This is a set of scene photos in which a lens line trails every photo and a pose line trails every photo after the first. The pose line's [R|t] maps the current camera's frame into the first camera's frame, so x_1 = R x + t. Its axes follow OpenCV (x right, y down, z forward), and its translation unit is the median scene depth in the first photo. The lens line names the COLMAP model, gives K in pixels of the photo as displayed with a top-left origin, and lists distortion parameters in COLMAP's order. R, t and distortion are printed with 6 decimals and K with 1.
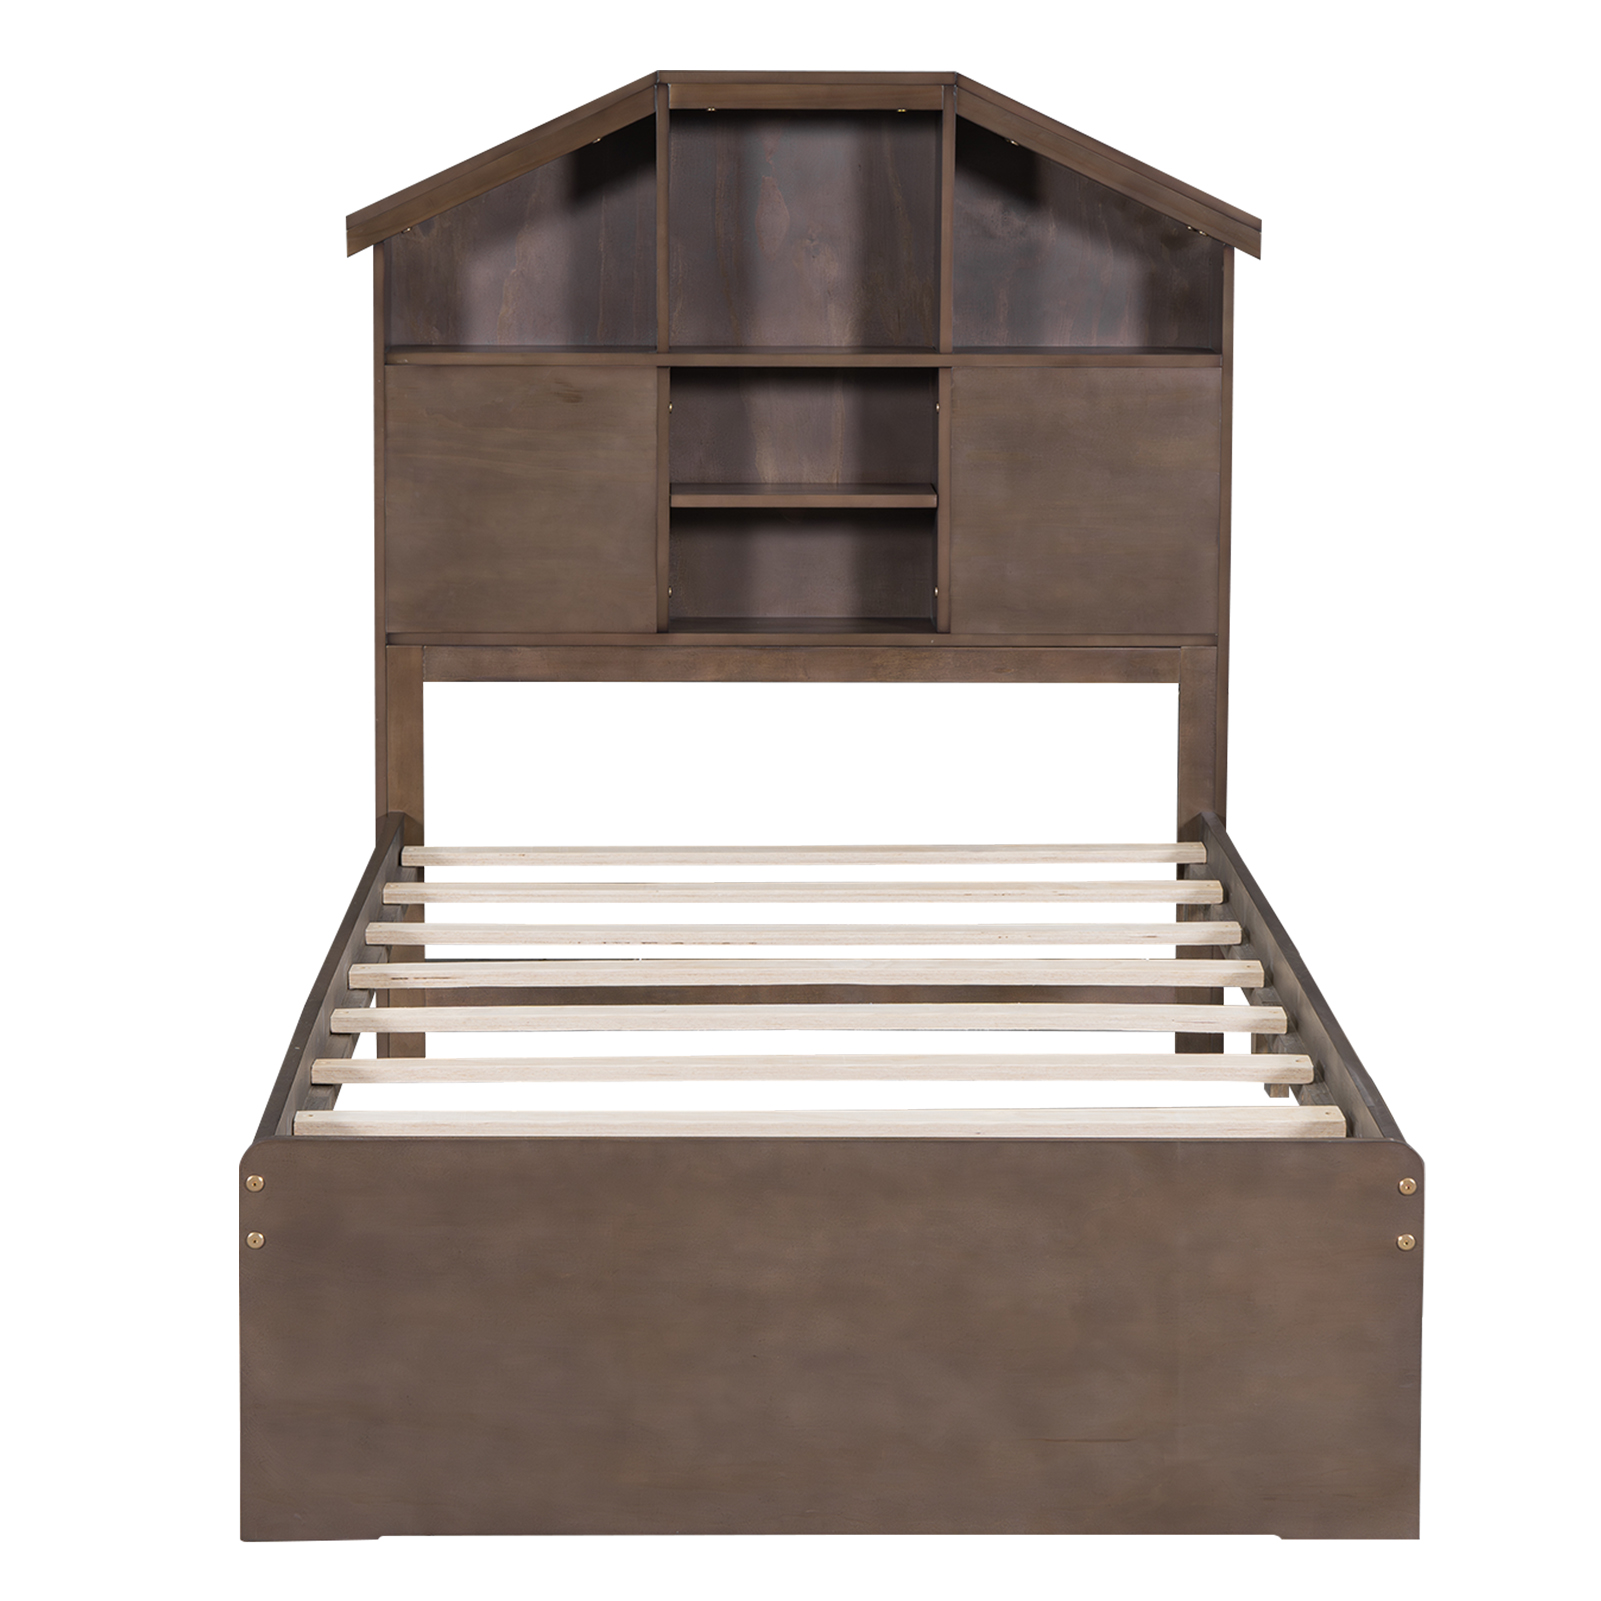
lens RADIAL K [[5342.5, 0, 997.8], [0, 5342.5, 796.6], [0, 0, 1]] dist [0.014609, -0.044408]
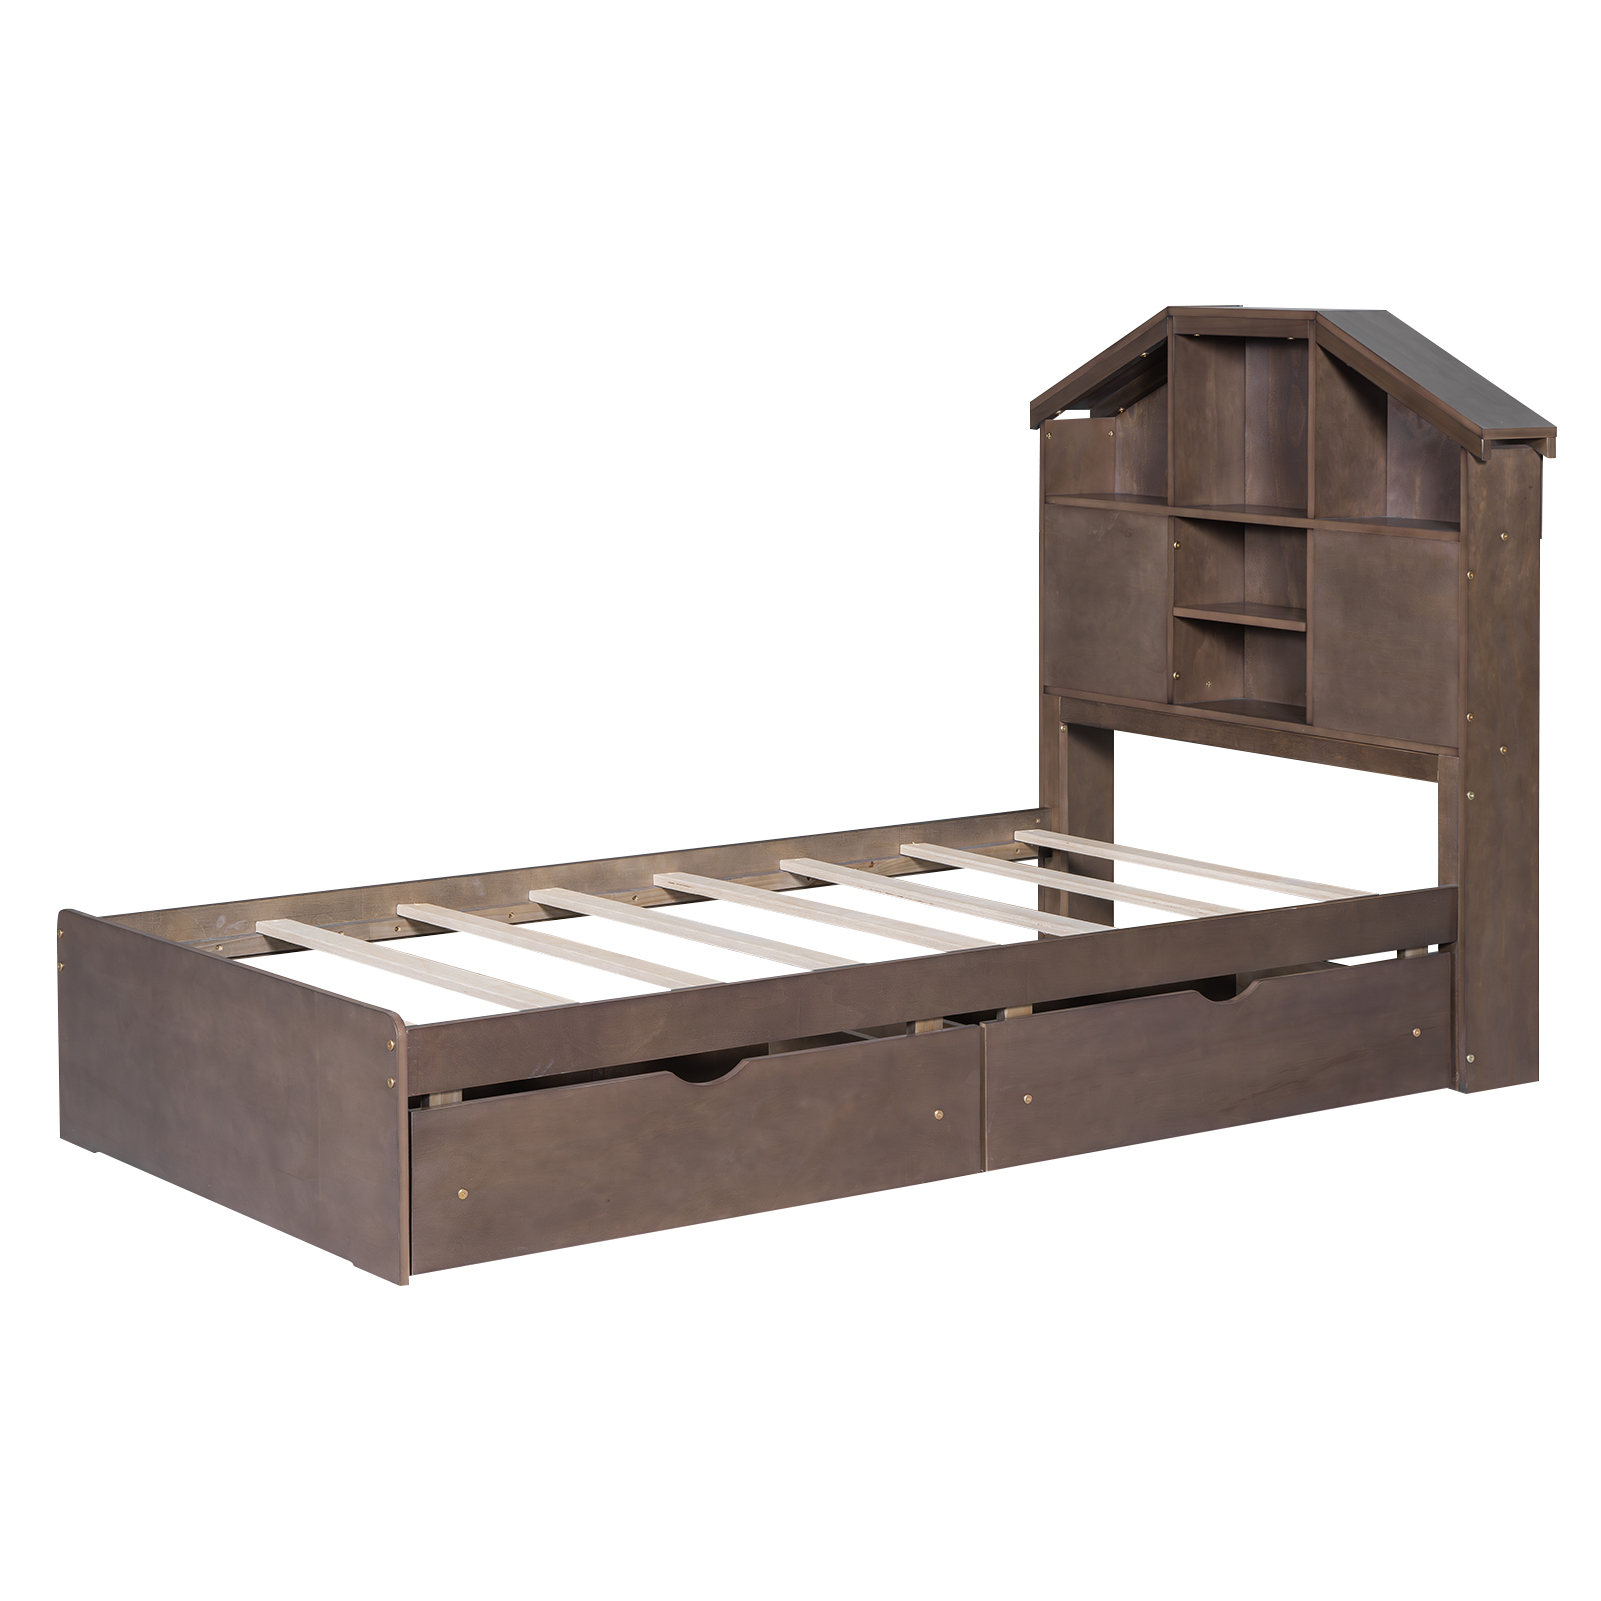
lens RADIAL K [[4031.5, 0, 944.1], [0, 4031.5, 805.8], [0, 0, 1]] dist [0.003403, -0.352860]
pose [[0.558669, 0.112198, -0.821767, 0.835546], [-0.124305, 0.990943, 0.050789, -0.054170], [0.820023, 0.073775, 0.567556, 0.372232]]
